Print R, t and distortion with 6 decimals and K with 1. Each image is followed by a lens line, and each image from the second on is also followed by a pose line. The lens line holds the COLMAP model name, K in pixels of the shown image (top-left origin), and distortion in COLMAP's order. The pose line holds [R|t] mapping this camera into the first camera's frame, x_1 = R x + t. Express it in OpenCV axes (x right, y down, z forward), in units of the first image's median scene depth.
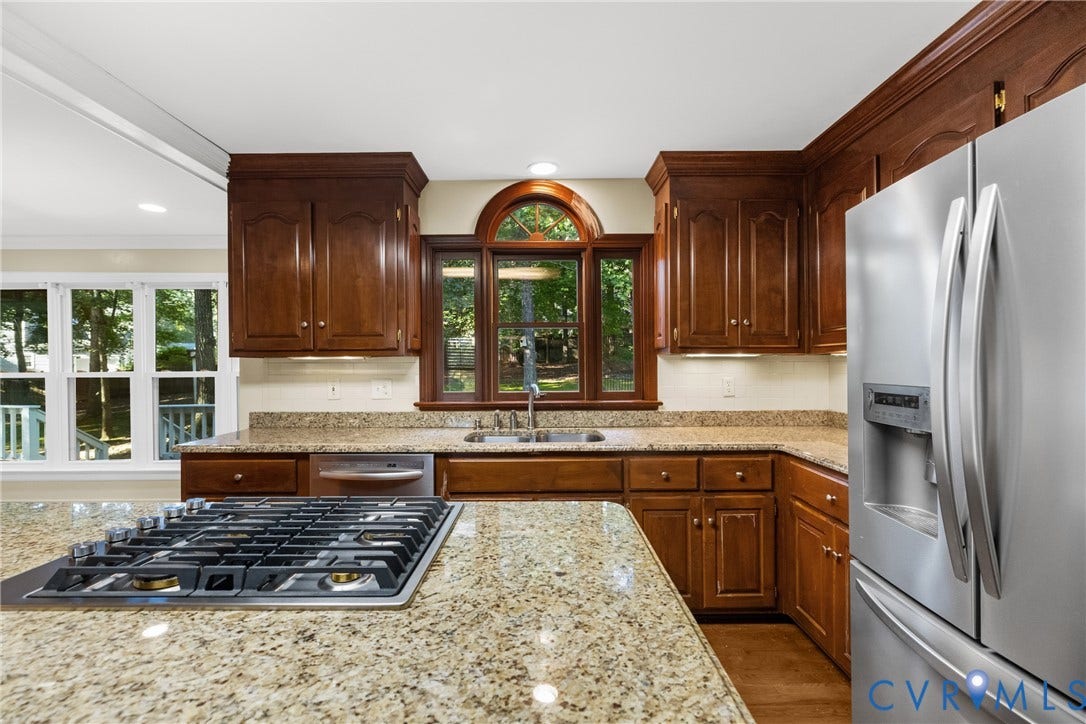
lens RADIAL K [[457.1, 0, 550.7], [0, 457.1, 362.7], [0, 0, 1]] dist [0.002082, 0.000150]
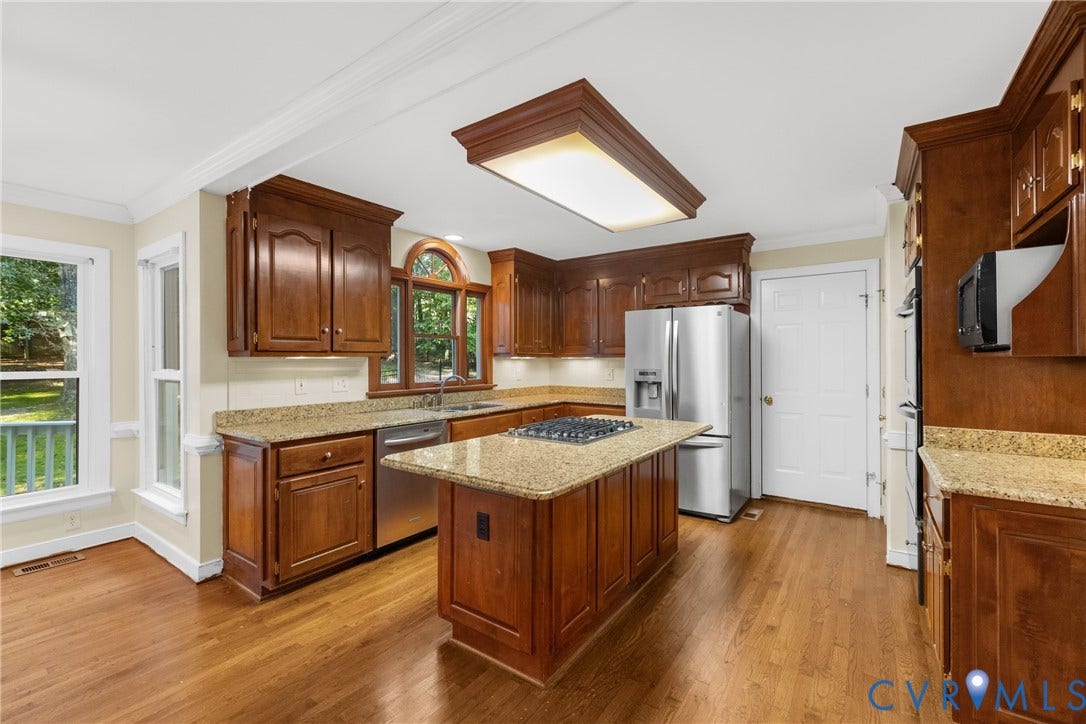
lens RADIAL K [[457.1, 0, 545.1], [0, 457.1, 359.6], [0, 0, 1]] dist [0.002082, 0.000150]
pose [[0.577967, 0.005003, 0.816045, -1.054864], [-0.004671, 0.999985, -0.002822, -0.004827], [-0.816047, -0.002180, 0.577982, -0.148706]]
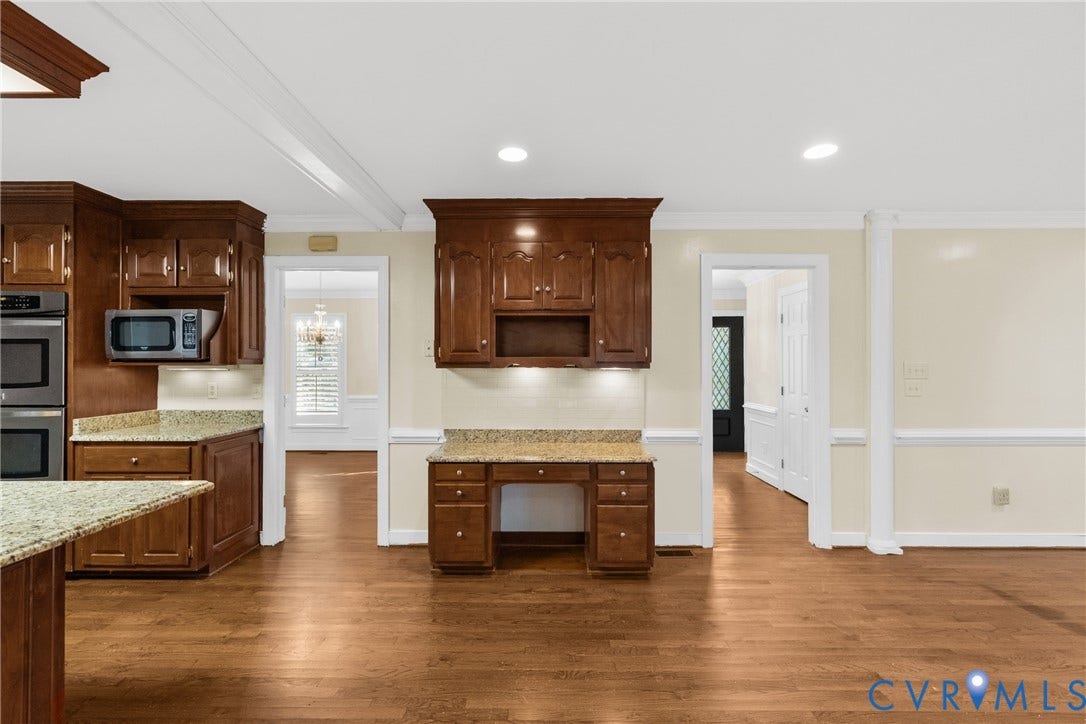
lens RADIAL K [[457.1, 0, 547.8], [0, 457.1, 359.5], [0, 0, 1]] dist [0.002082, 0.000150]
pose [[-0.999889, 0.009945, 0.011117, -1.084397], [0.009802, 0.999870, -0.012792, -0.003909], [-0.011242, -0.012682, -0.999856, 0.764689]]
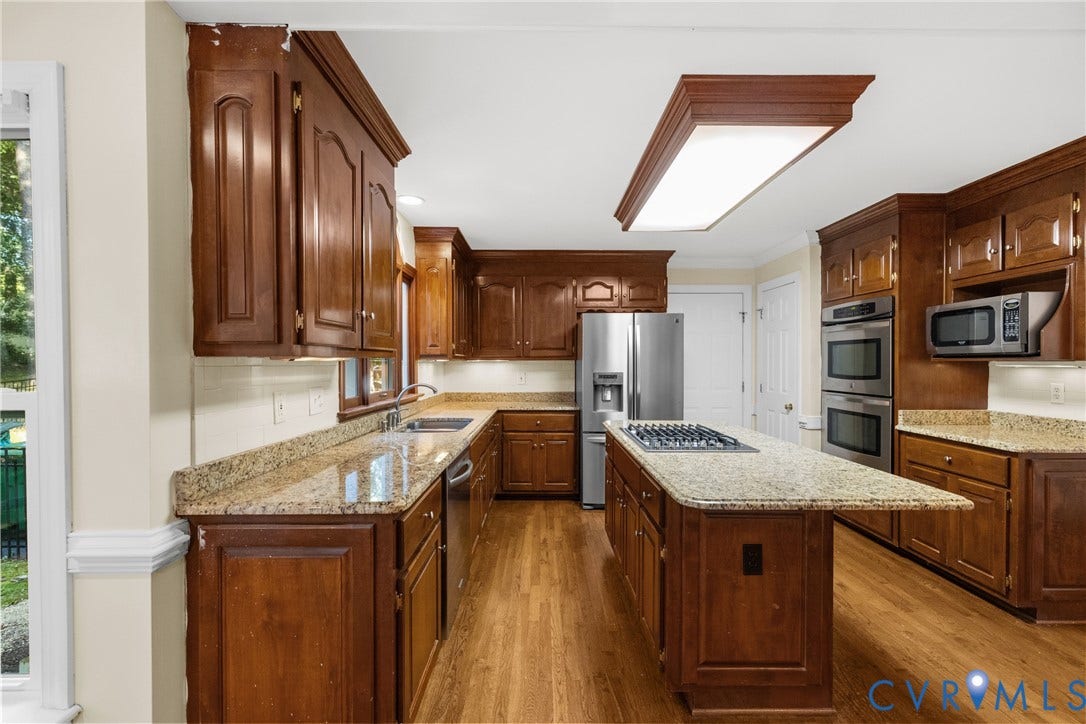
lens RADIAL K [[457.1, 0, 547.2], [0, 457.1, 365.2], [0, 0, 1]] dist [0.002082, 0.000150]
pose [[-0.007094, 0.000777, 0.999975, -1.130394], [-0.002441, 0.999997, -0.000794, -0.001065], [-0.999972, -0.002447, -0.007092, 0.629062]]
